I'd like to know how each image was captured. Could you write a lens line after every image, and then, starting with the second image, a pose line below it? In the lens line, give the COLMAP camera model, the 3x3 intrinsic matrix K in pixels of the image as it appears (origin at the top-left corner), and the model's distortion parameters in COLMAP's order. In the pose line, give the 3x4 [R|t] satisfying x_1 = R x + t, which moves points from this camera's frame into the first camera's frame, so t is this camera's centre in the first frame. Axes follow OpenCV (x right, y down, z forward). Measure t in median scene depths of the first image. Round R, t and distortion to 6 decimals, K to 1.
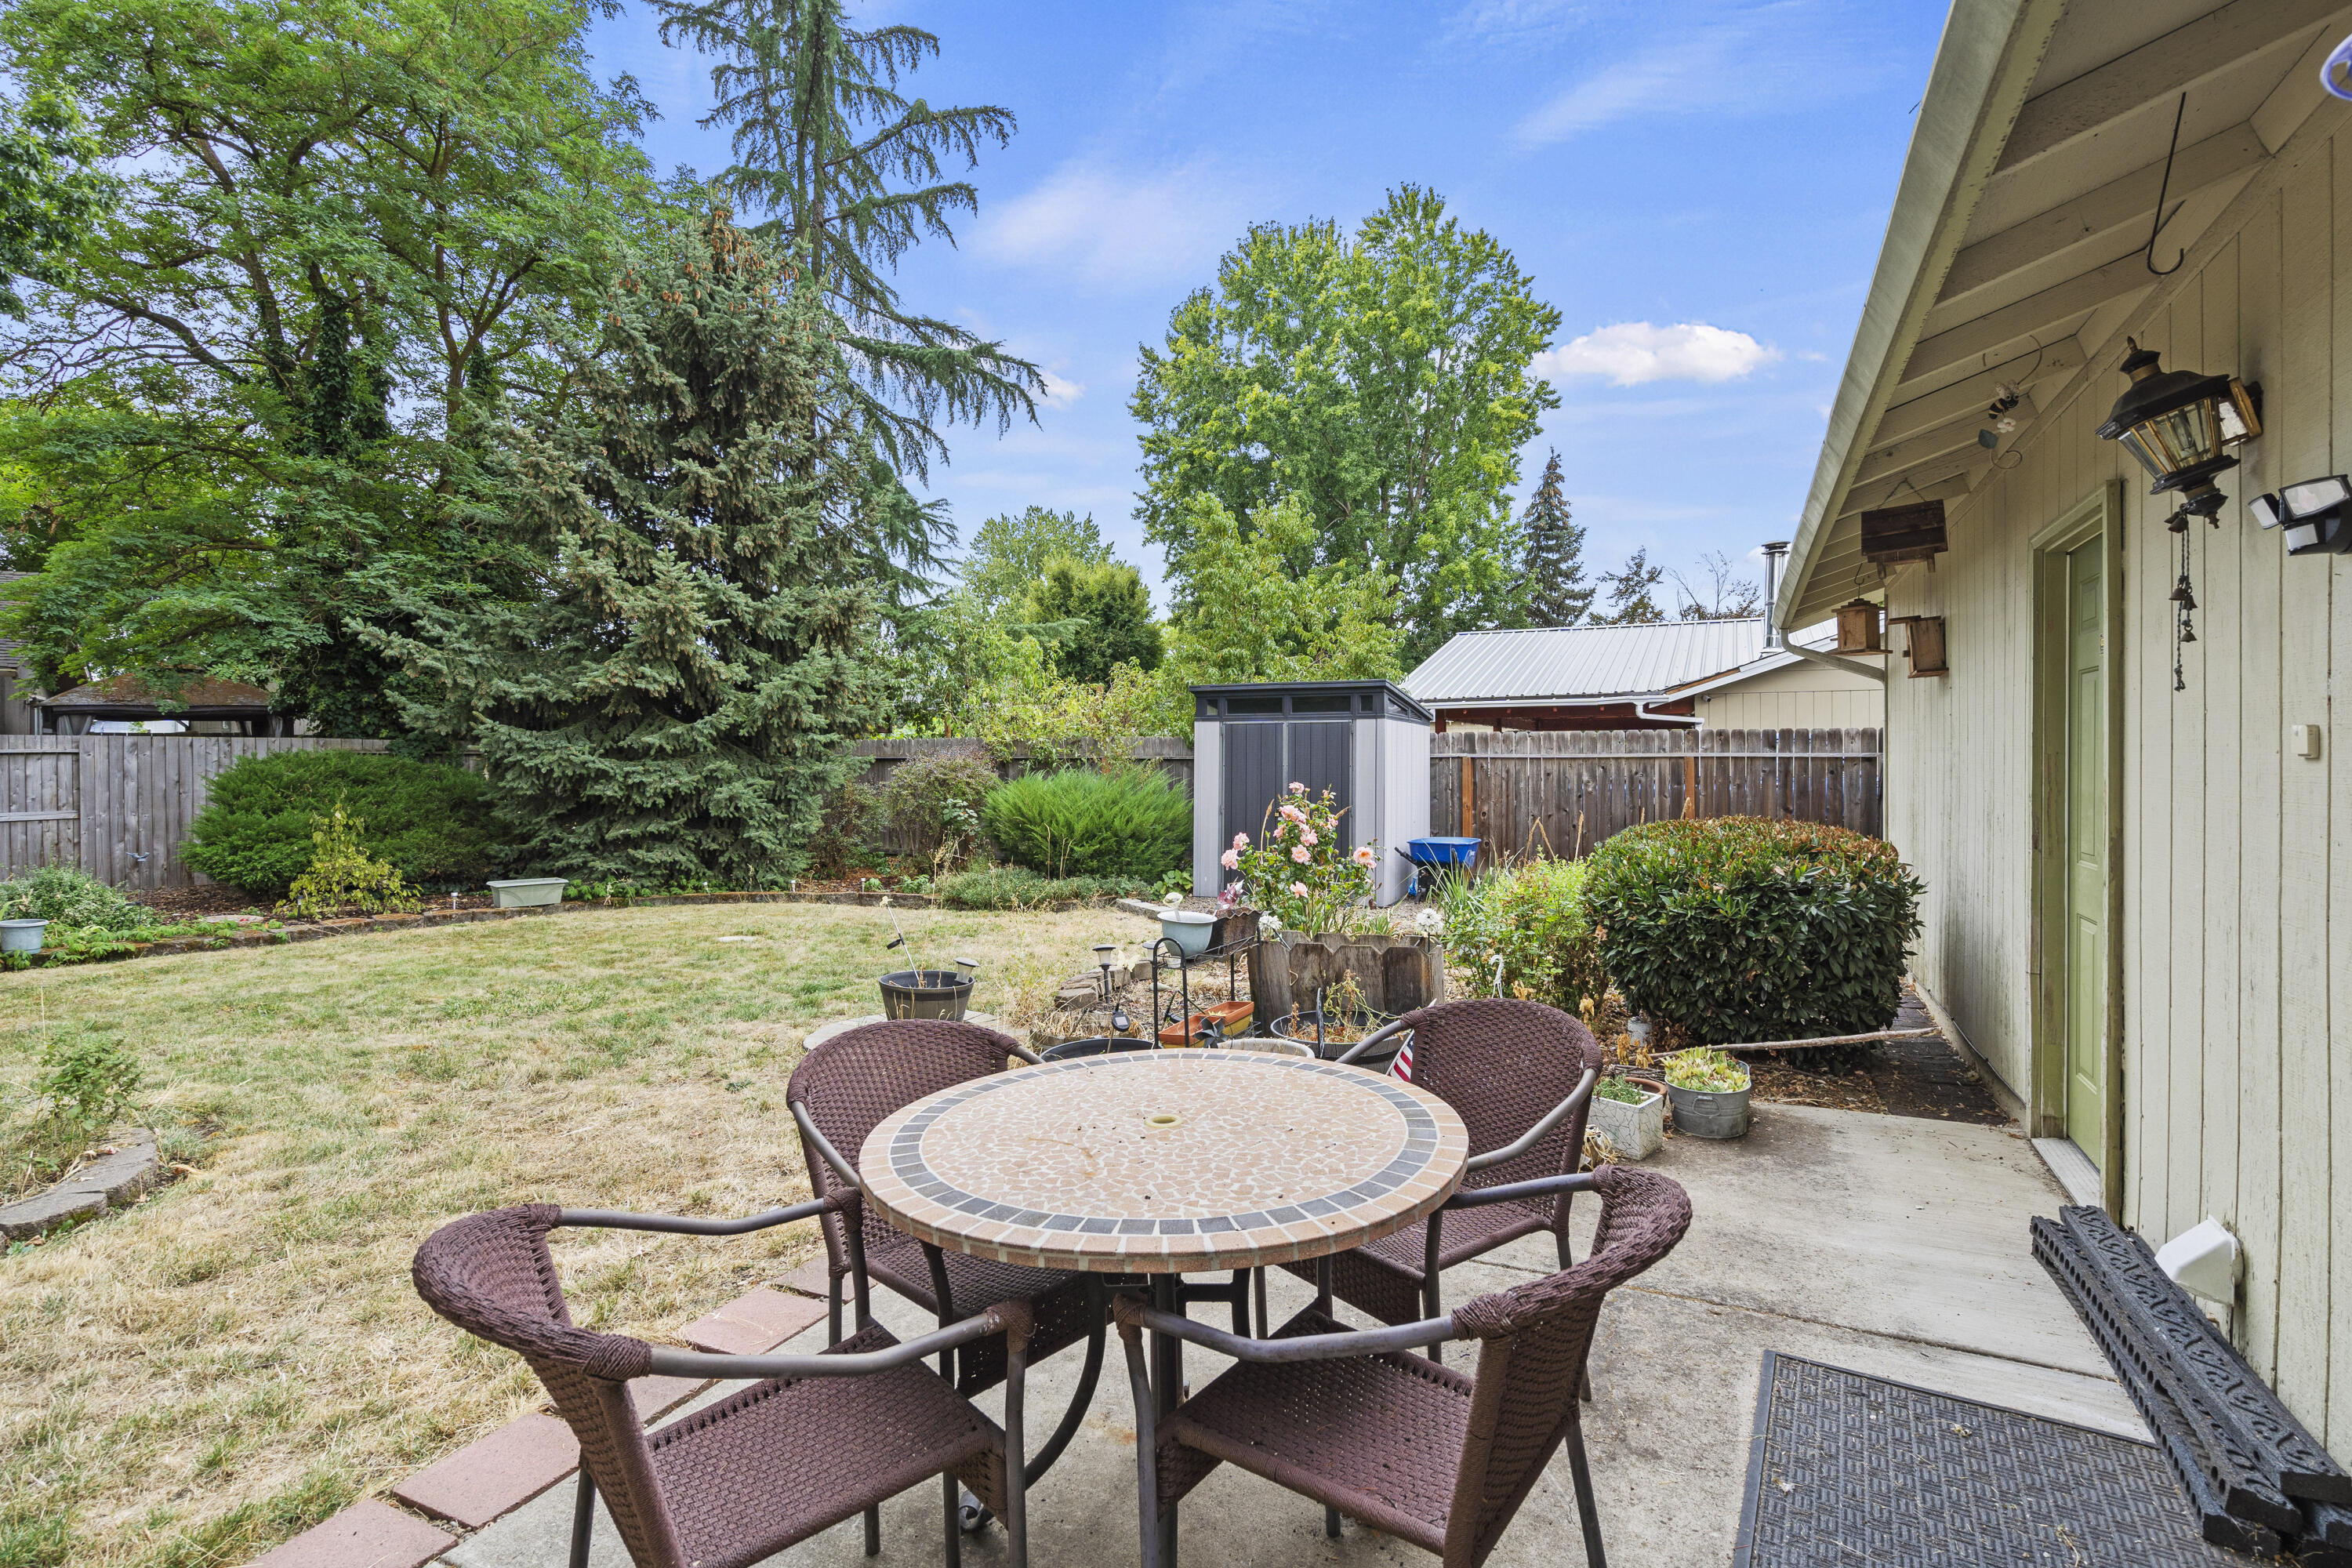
lens RADIAL K [[1087.5, 0, 1178.4], [0, 1087.5, 777.8], [0, 0, 1]] dist [-0.000995, 0.001238]
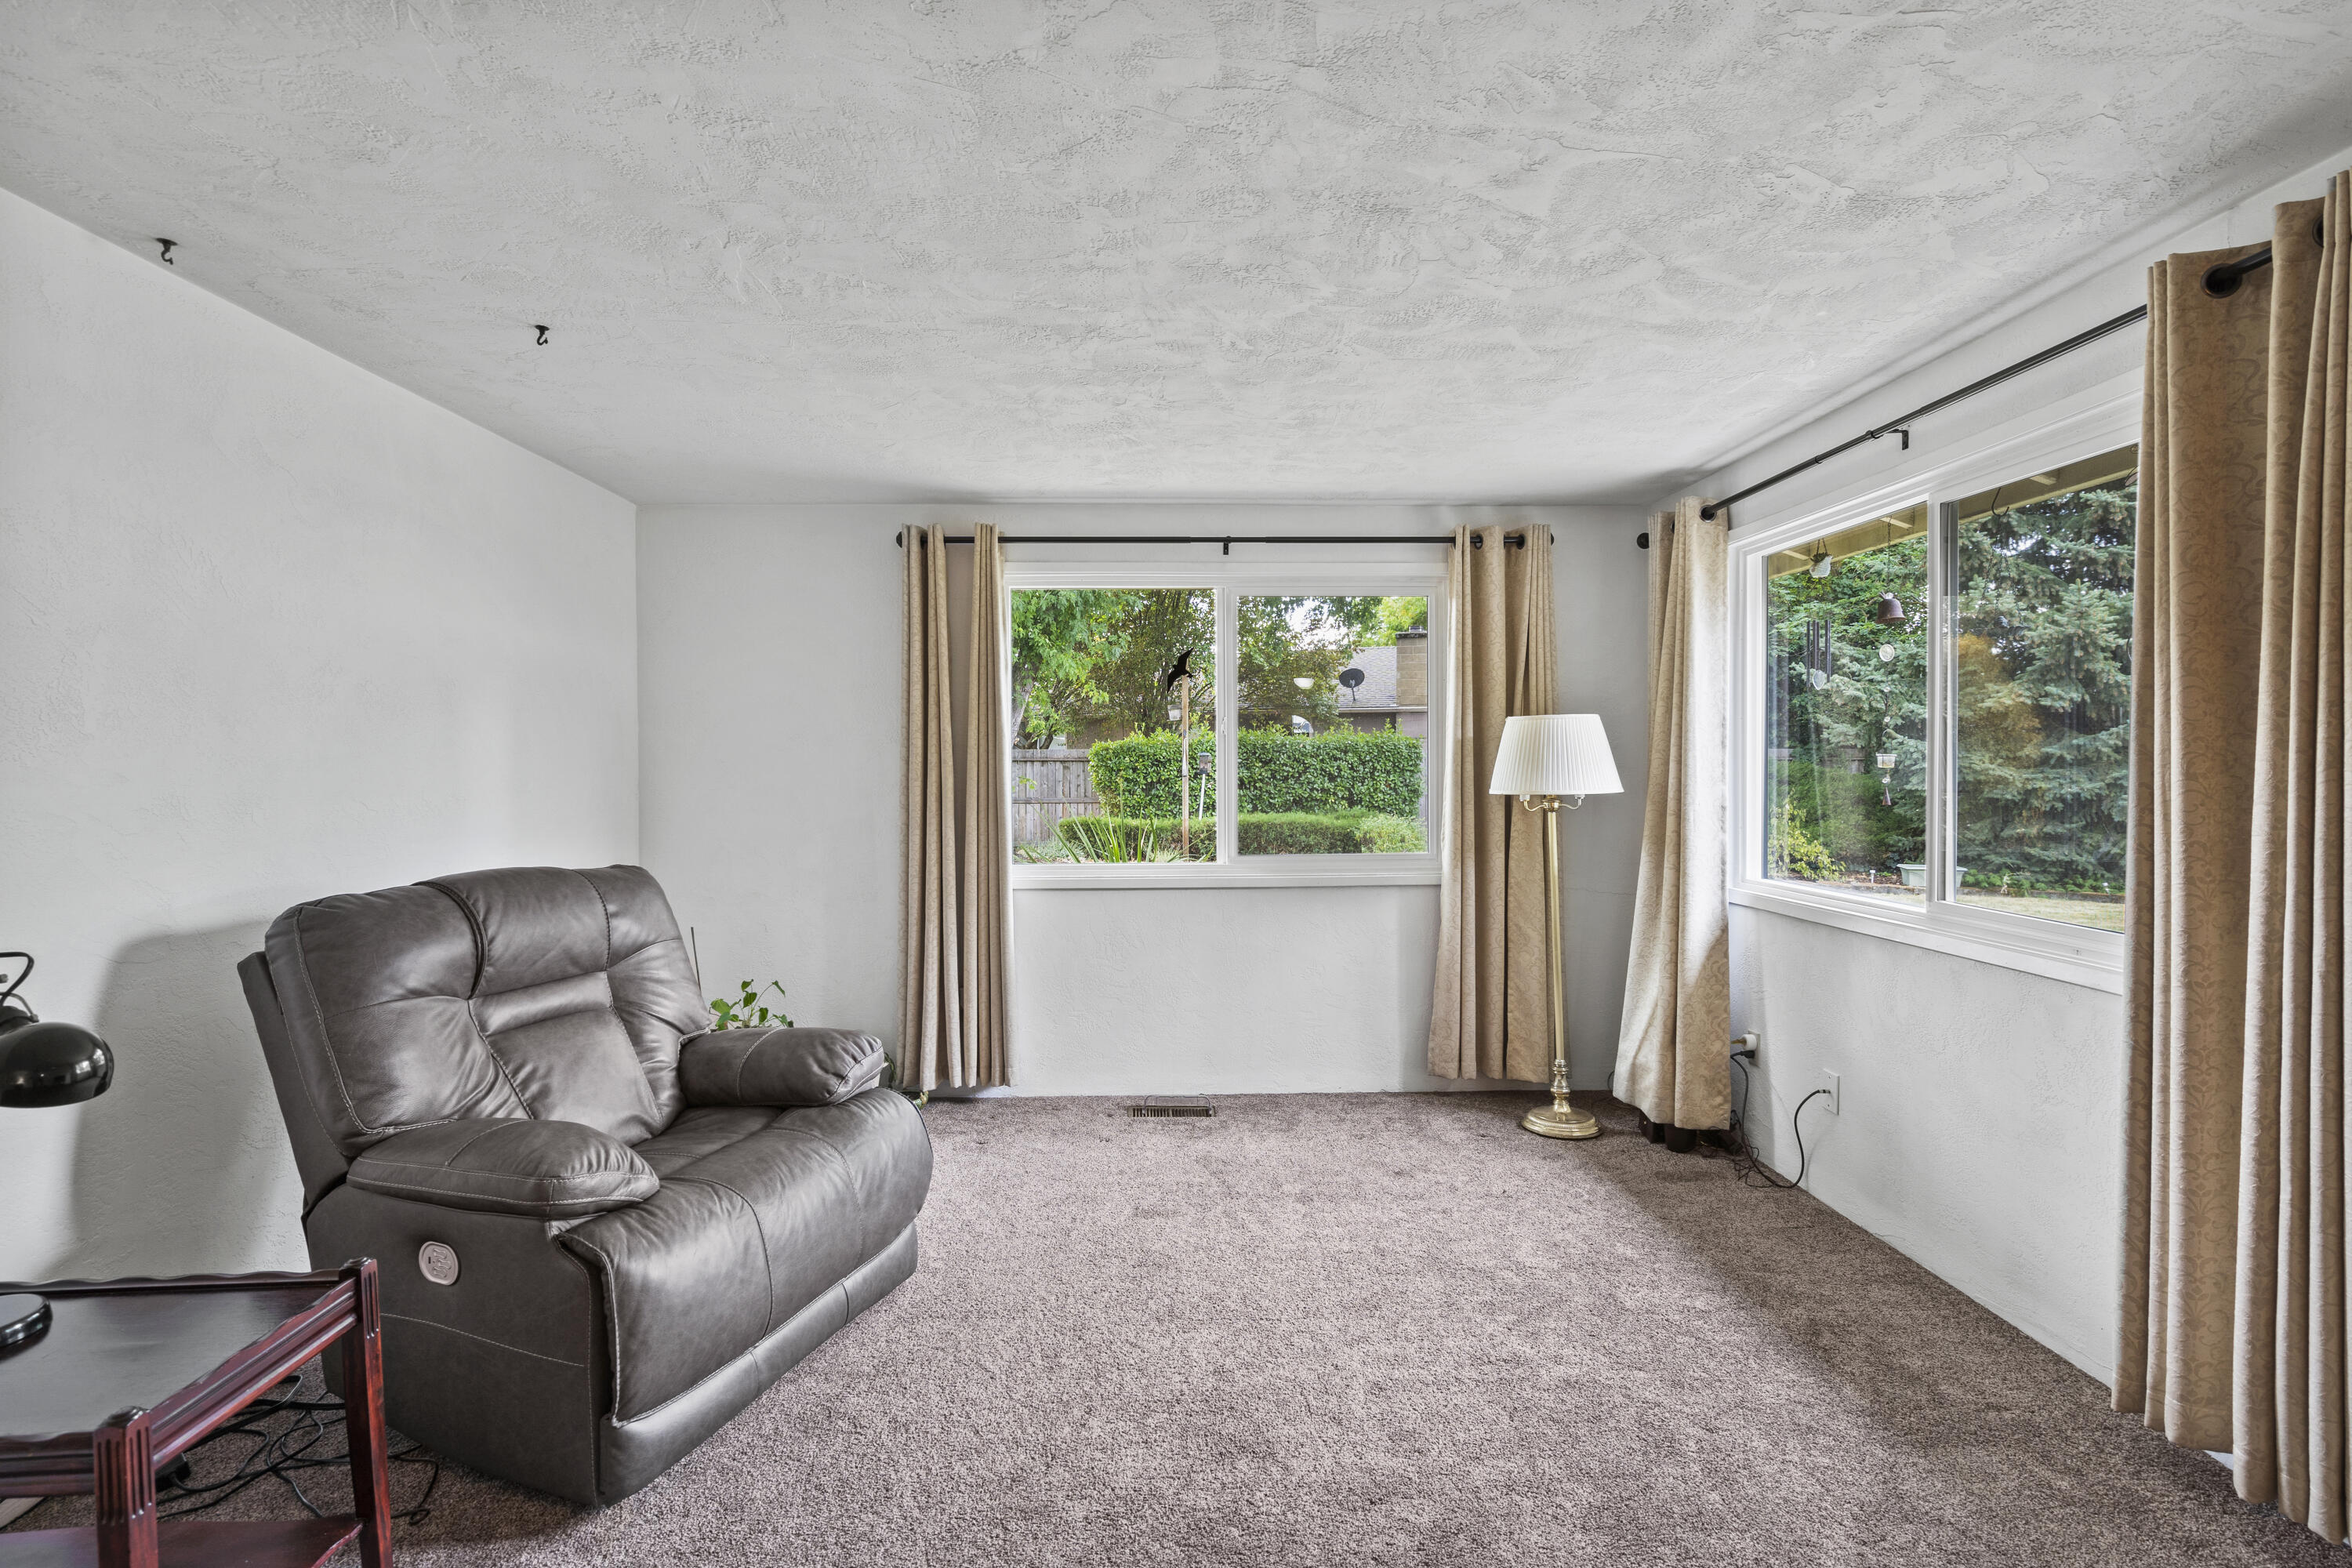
lens RADIAL K [[1087.5, 0, 1178.4], [0, 1087.5, 777.8], [0, 0, 1]] dist [-0.000995, 0.001238]
pose [[0.477107, 0.014764, -0.878721, 0.069126], [-0.014739, 0.999853, 0.008796, -0.003115], [0.878722, 0.008754, 0.477254, -0.318606]]
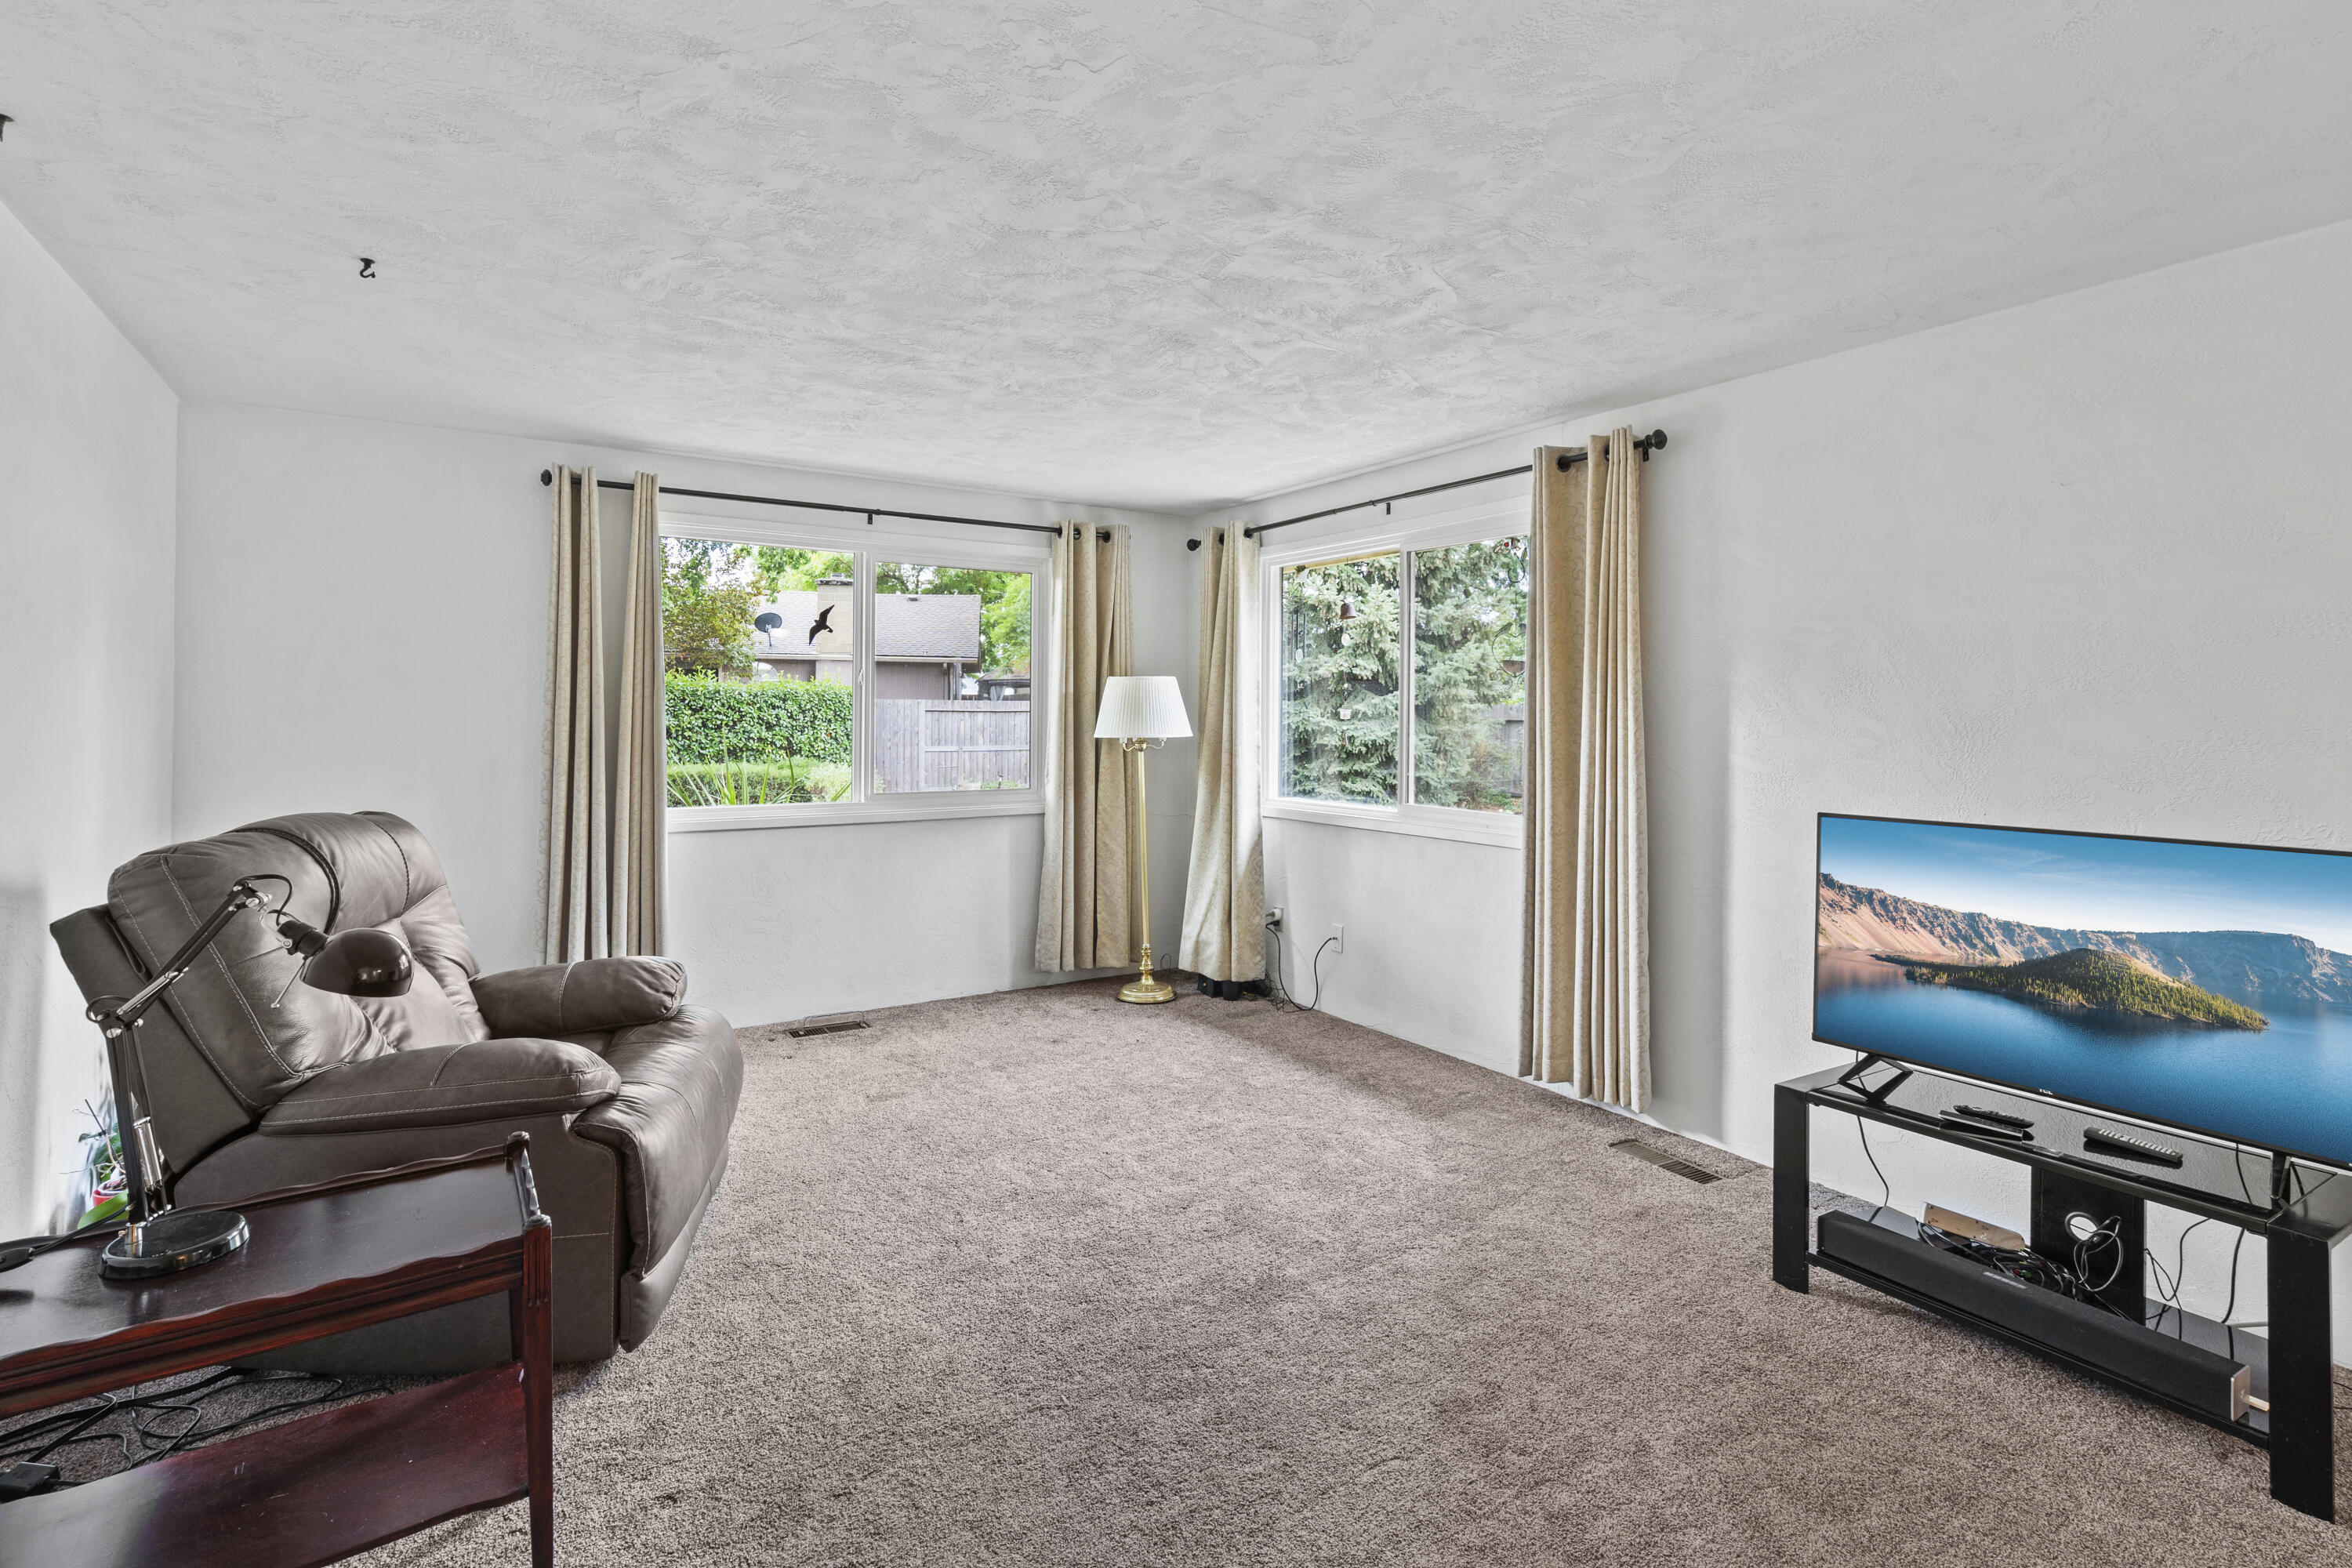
lens RADIAL K [[1108.1, 0, 1184.5], [0, 1108.1, 709.1], [0, 0, 1]] dist [-0.002399, 0.000648]
pose [[0.865016, 0.008111, -0.501679, 0.065309], [-0.019644, 0.999650, -0.017709, -0.000967], [0.501360, 0.025174, 0.864872, -0.417539]]
